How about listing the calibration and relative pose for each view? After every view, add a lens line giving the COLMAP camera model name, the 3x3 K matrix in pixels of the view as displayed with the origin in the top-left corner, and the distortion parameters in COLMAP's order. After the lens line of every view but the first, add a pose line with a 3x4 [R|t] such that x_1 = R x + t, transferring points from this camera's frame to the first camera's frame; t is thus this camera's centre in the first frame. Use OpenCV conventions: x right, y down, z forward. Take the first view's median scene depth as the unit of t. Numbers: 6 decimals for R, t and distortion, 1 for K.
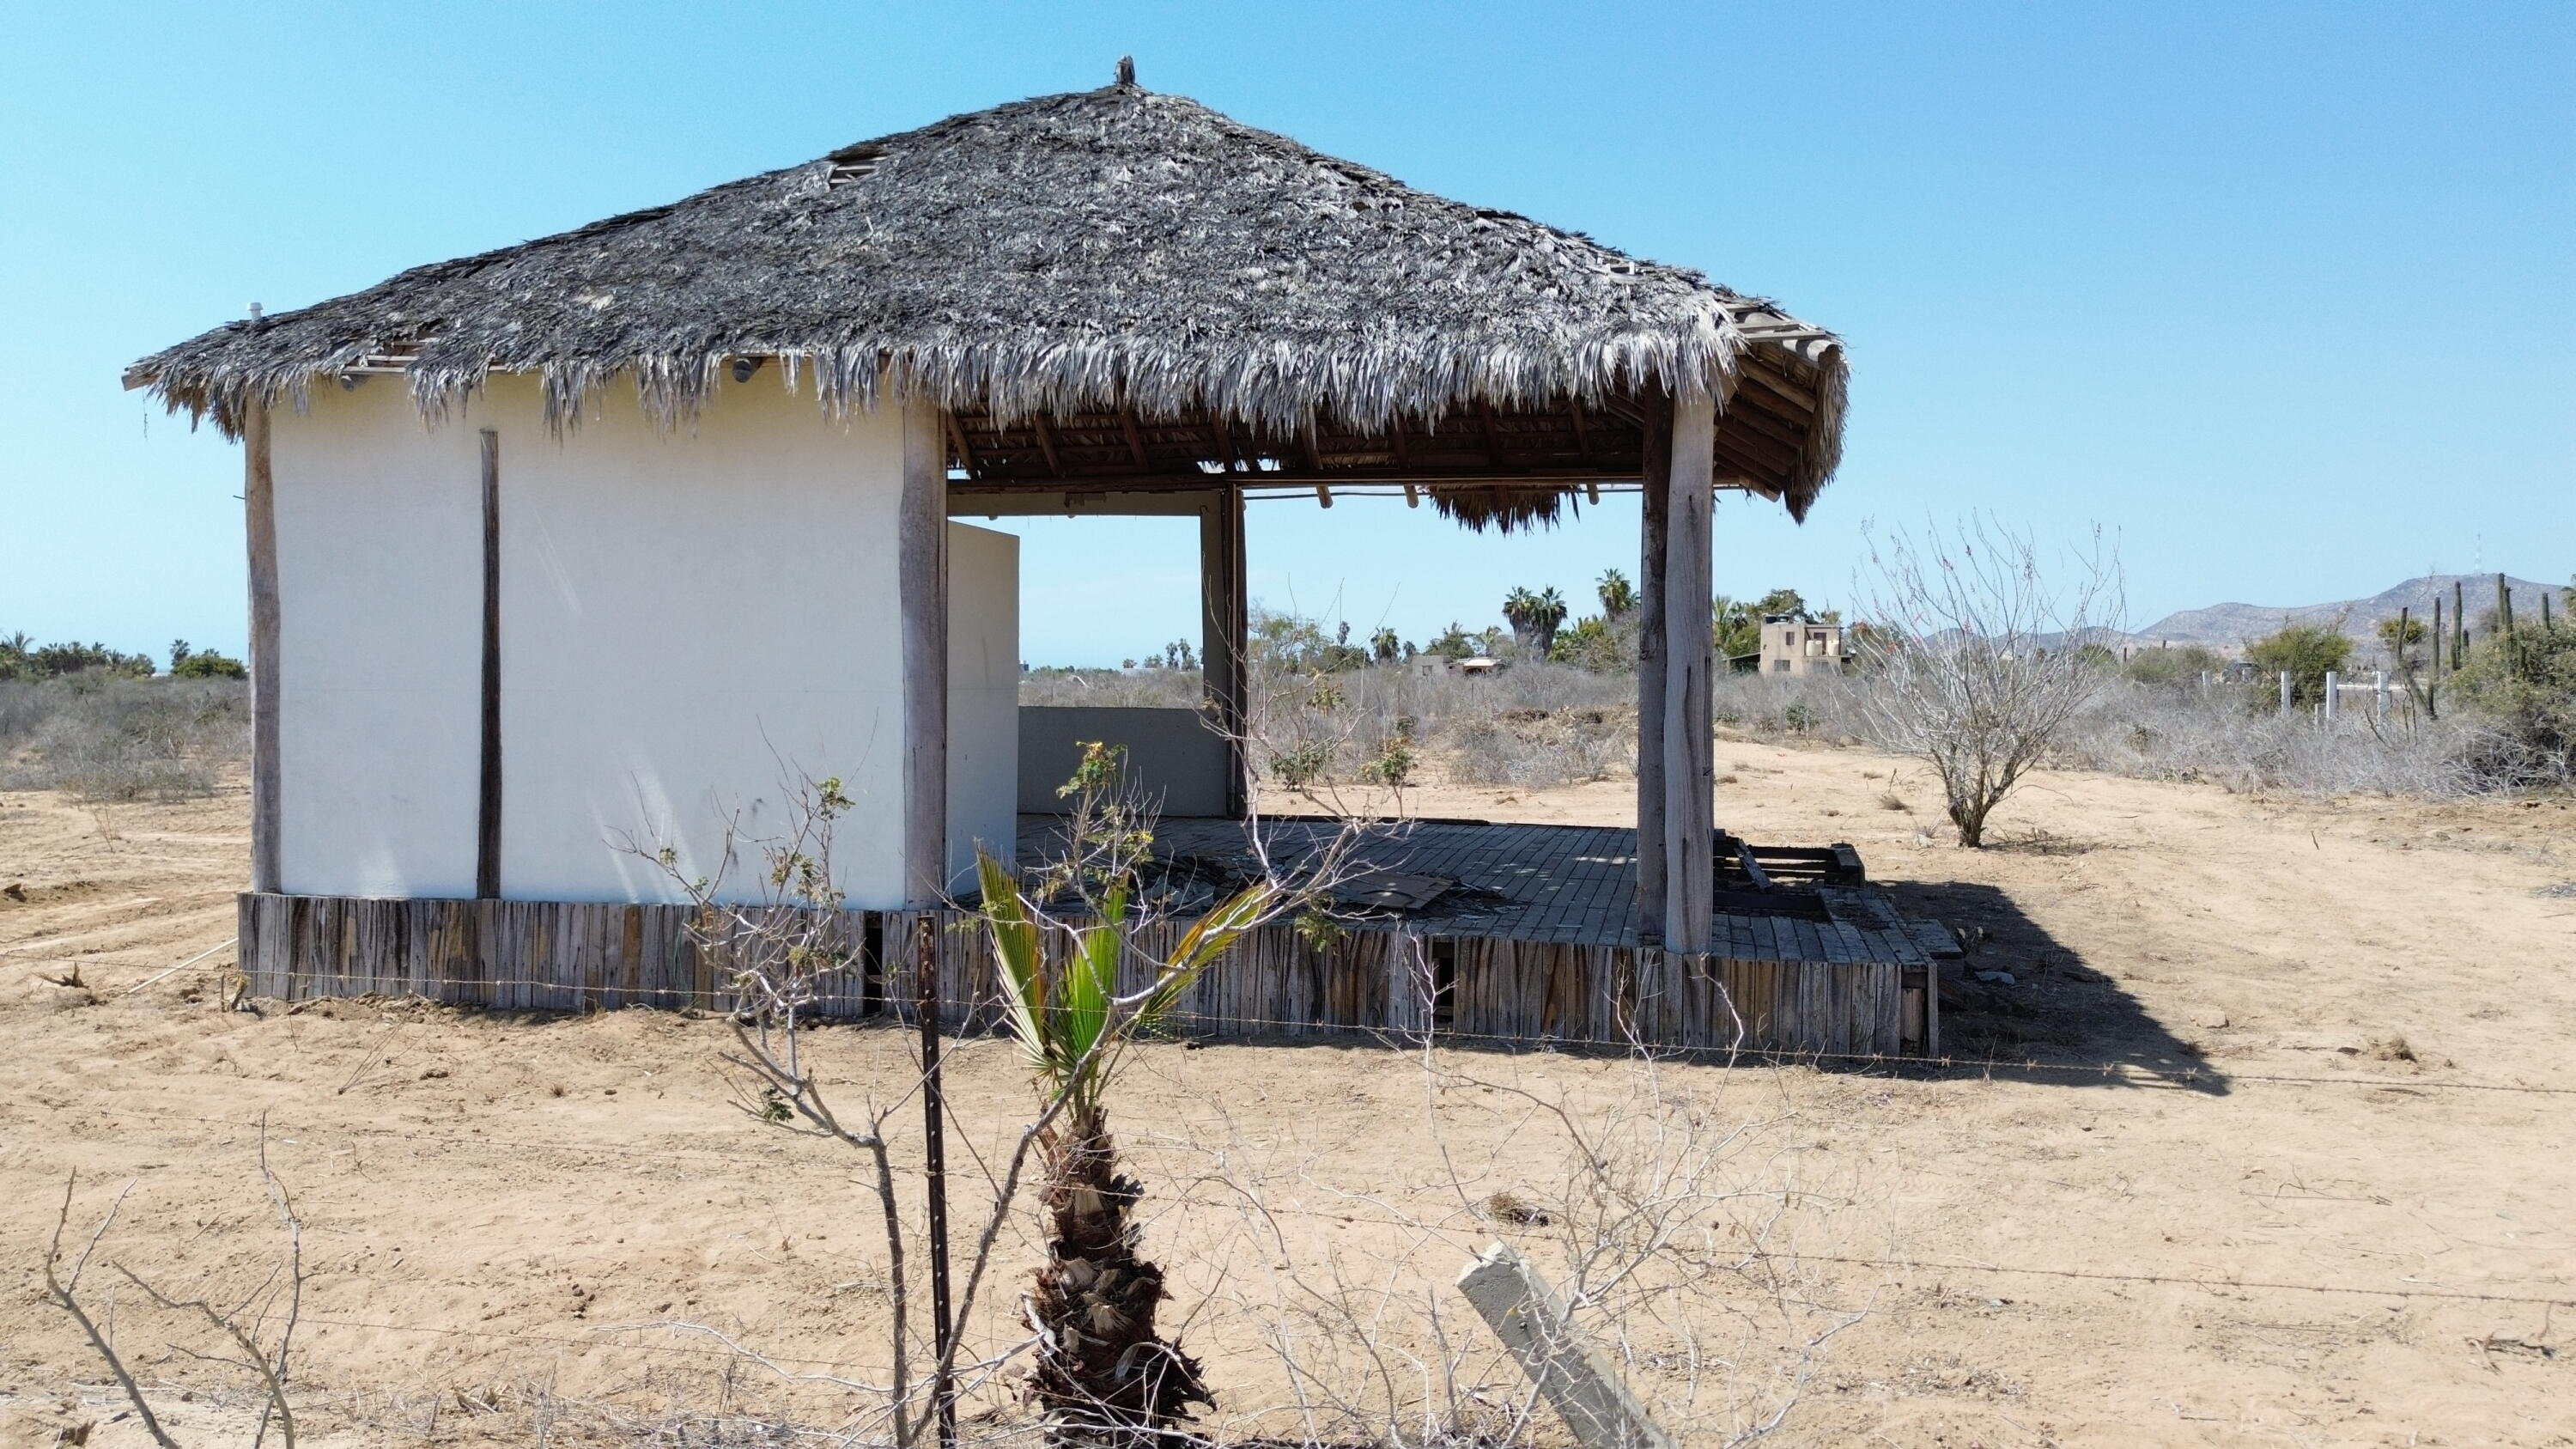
lens RADIAL K [[1827.0, 0, 1288.0], [0, 1827.0, 724.5], [0, 0, 1]] dist [0.055165, -0.043361]
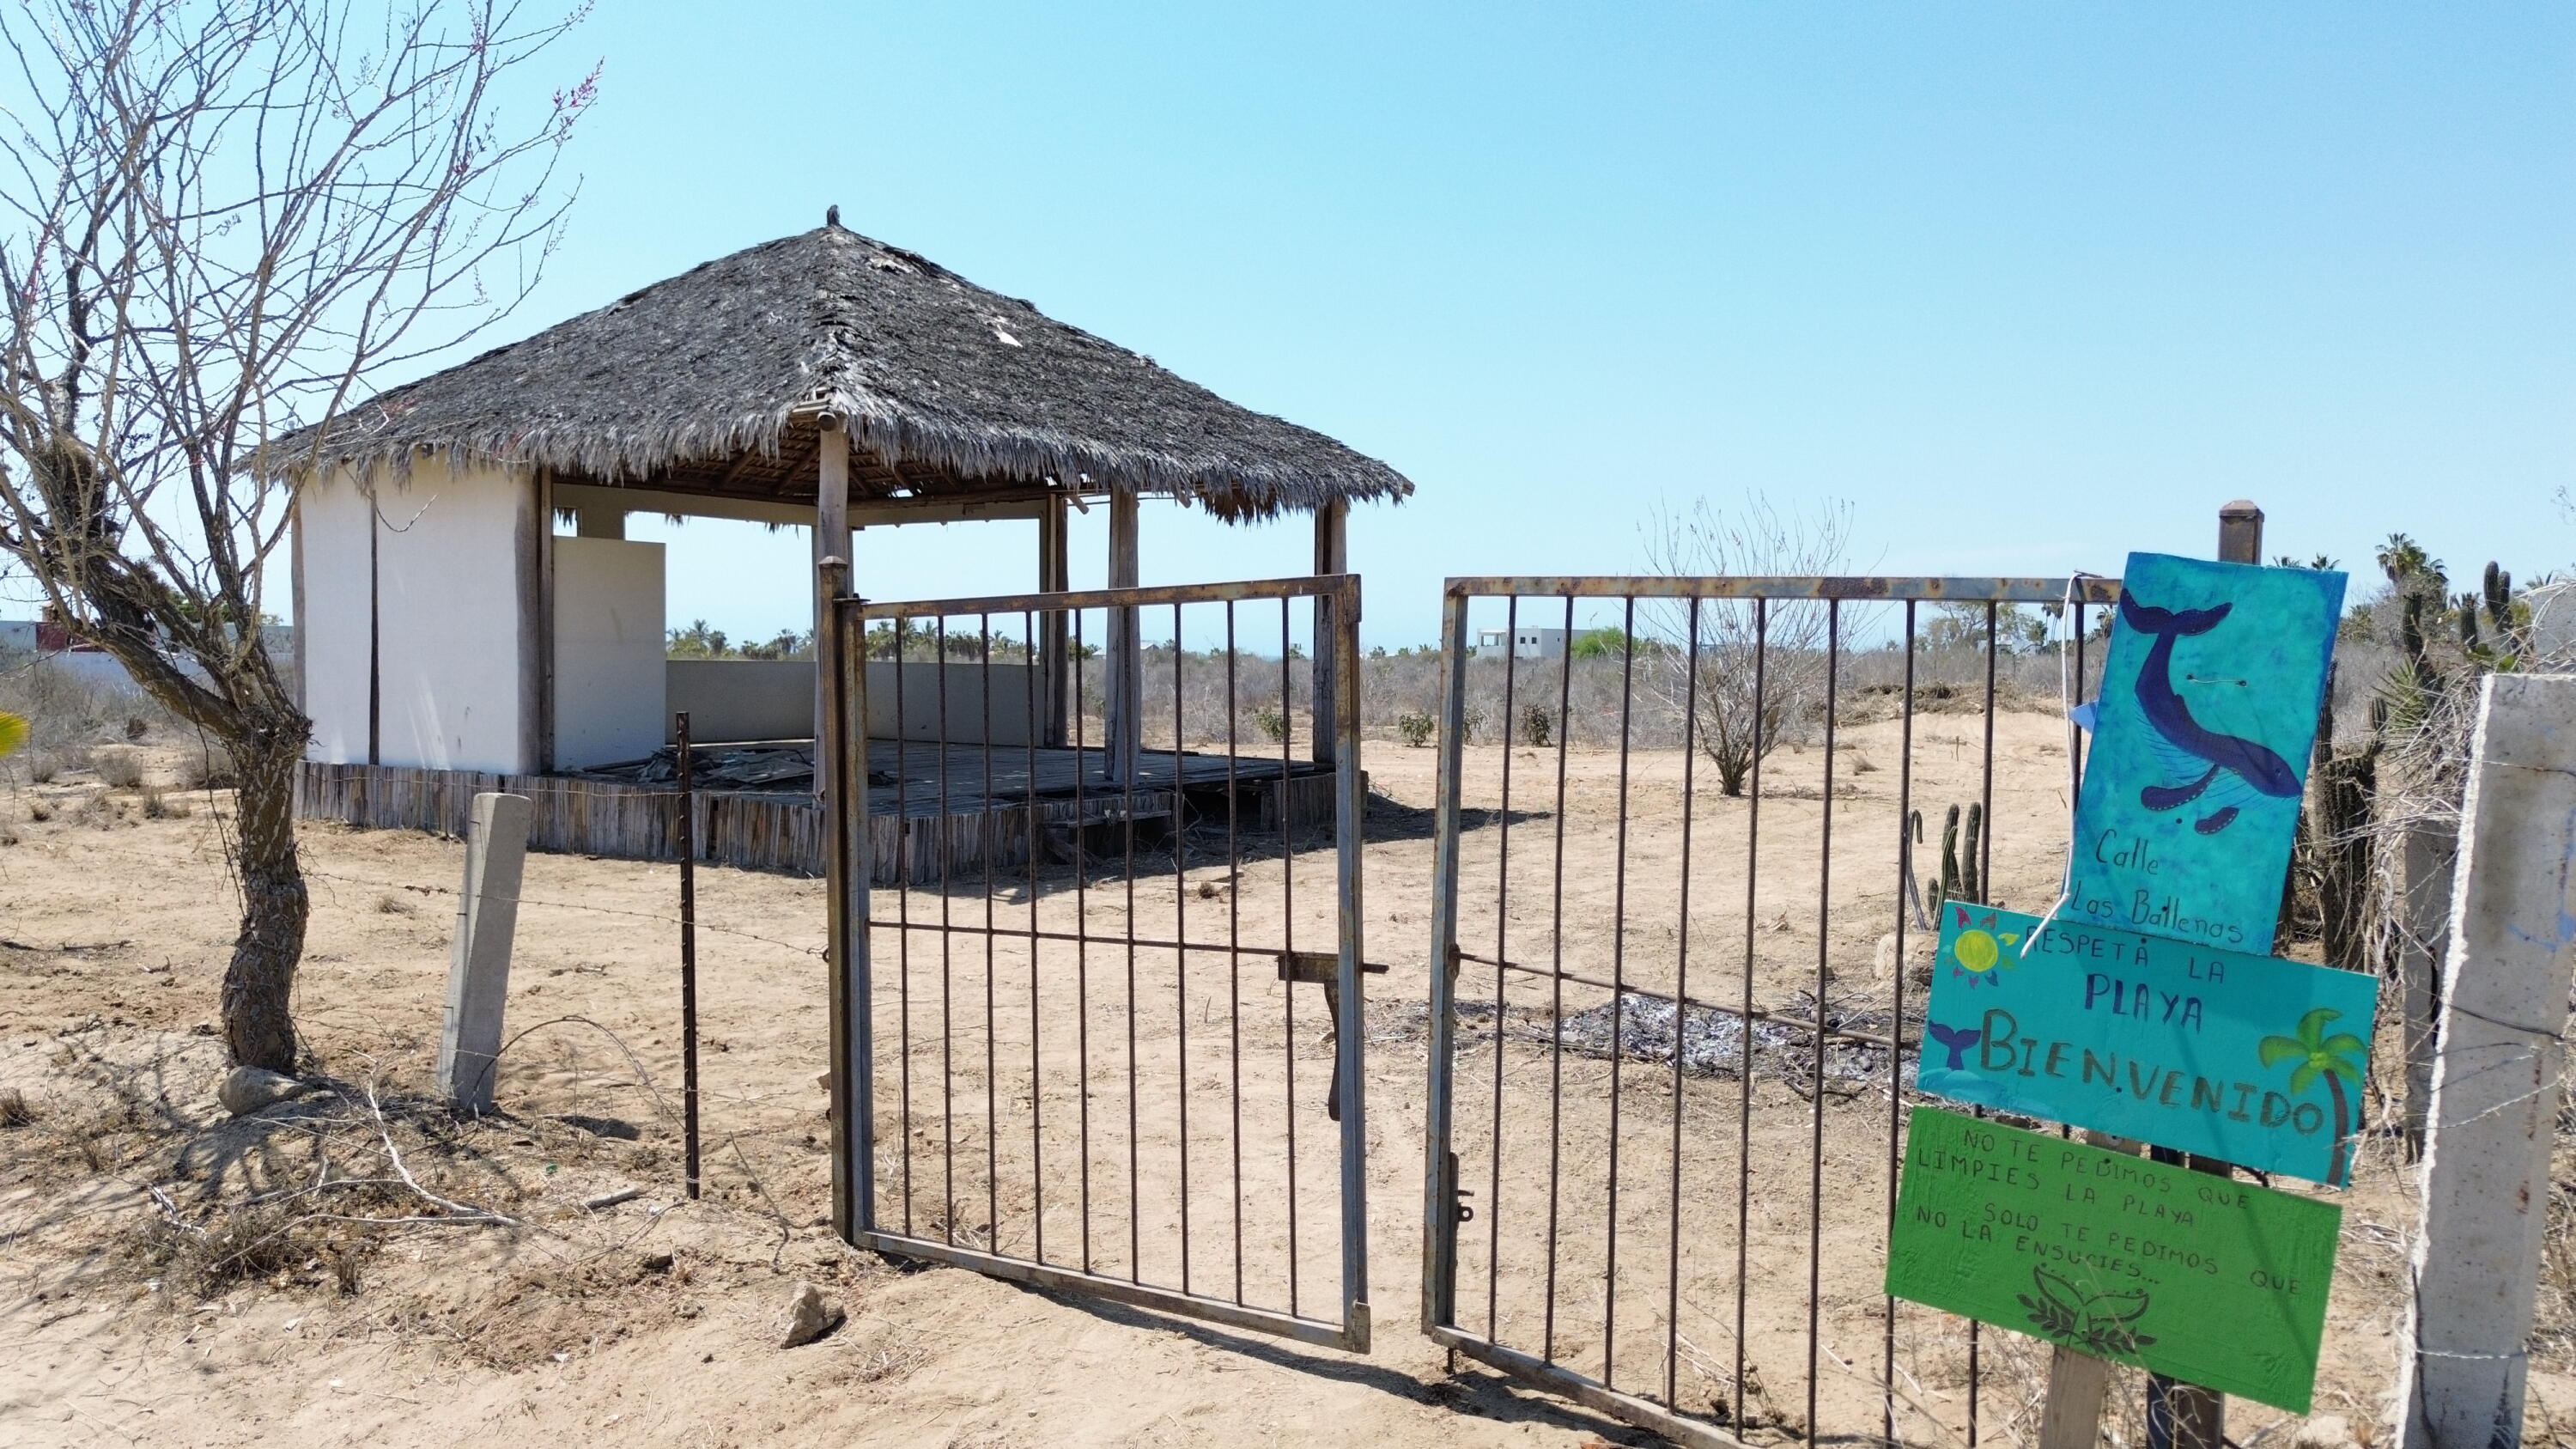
lens RADIAL K [[1827.0, 0, 1288.0], [0, 1827.0, 724.5], [0, 0, 1]] dist [0.055165, -0.043361]
pose [[0.906531, 0.018216, -0.421747, 0.959885], [-0.014342, 0.999821, 0.012355, 0.022169], [0.421896, -0.005152, 0.906629, -0.175065]]
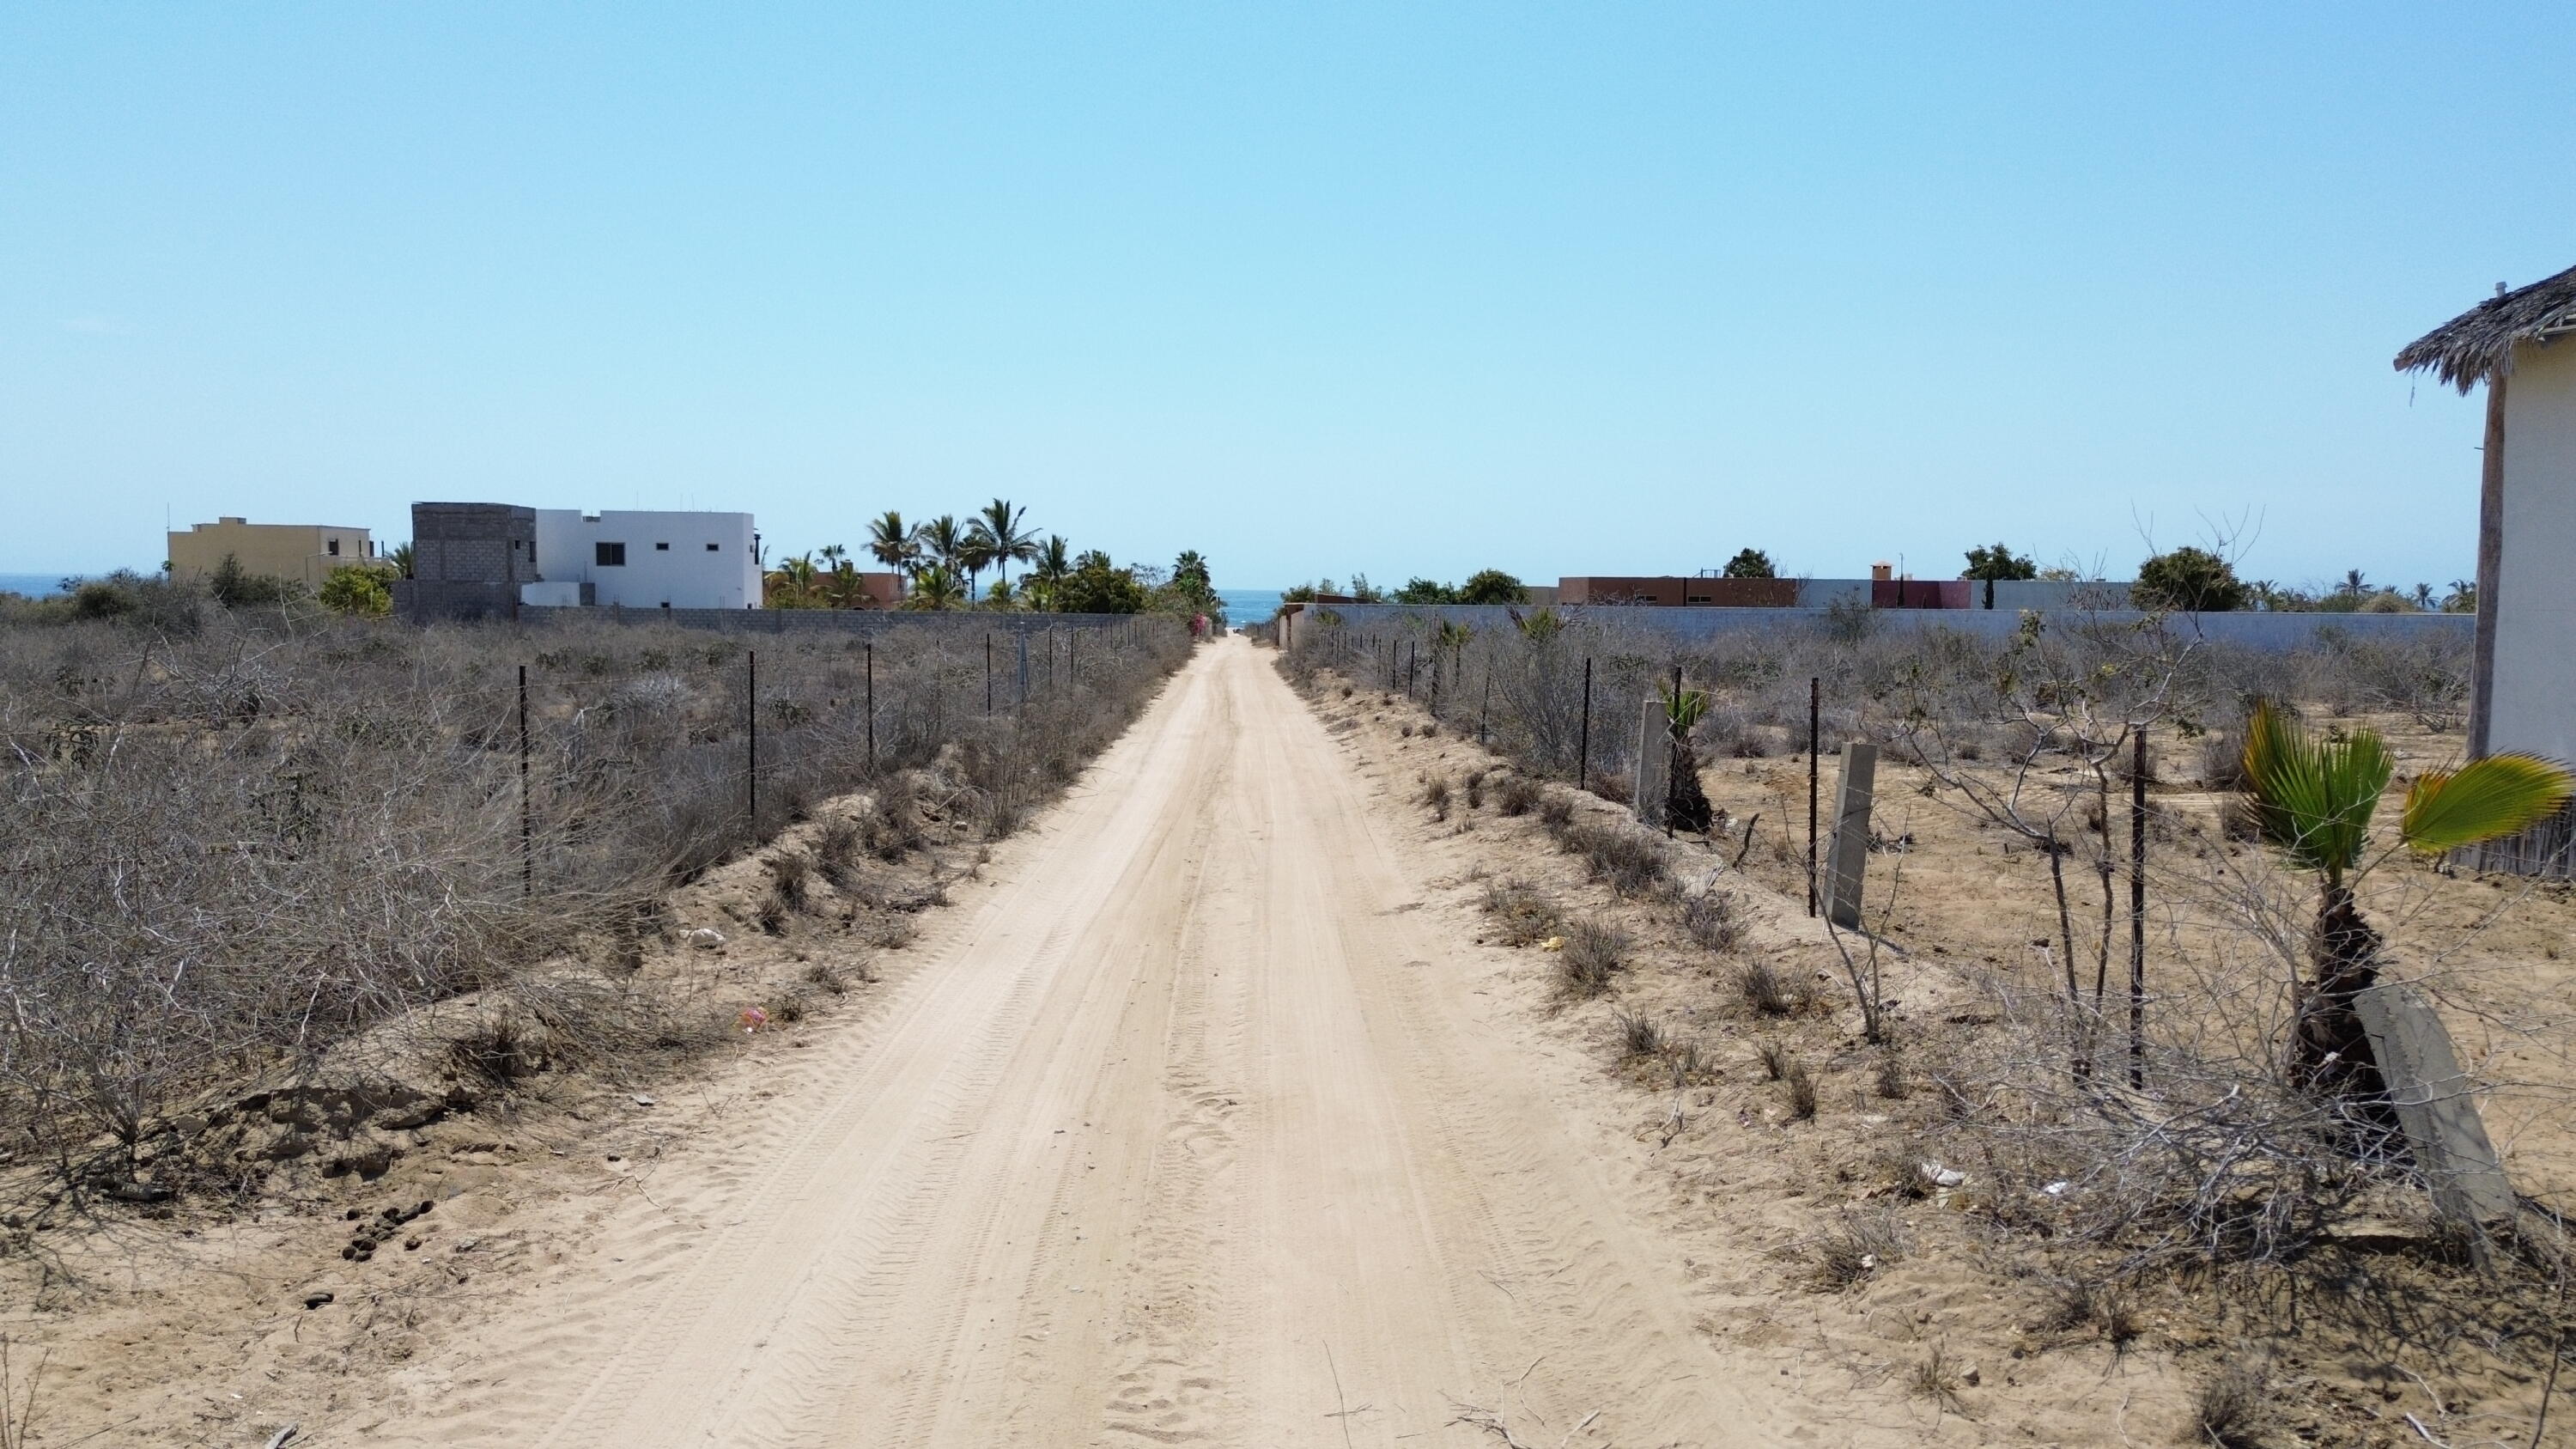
lens RADIAL K [[1827.0, 0, 1288.0], [0, 1827.0, 724.5], [0, 0, 1]] dist [0.055165, -0.043361]
pose [[0.256949, 0.067029, -0.964098, 0.413645], [-0.034852, 0.997586, 0.060069, 0.010311], [0.965796, 0.018167, 0.258665, -0.051838]]
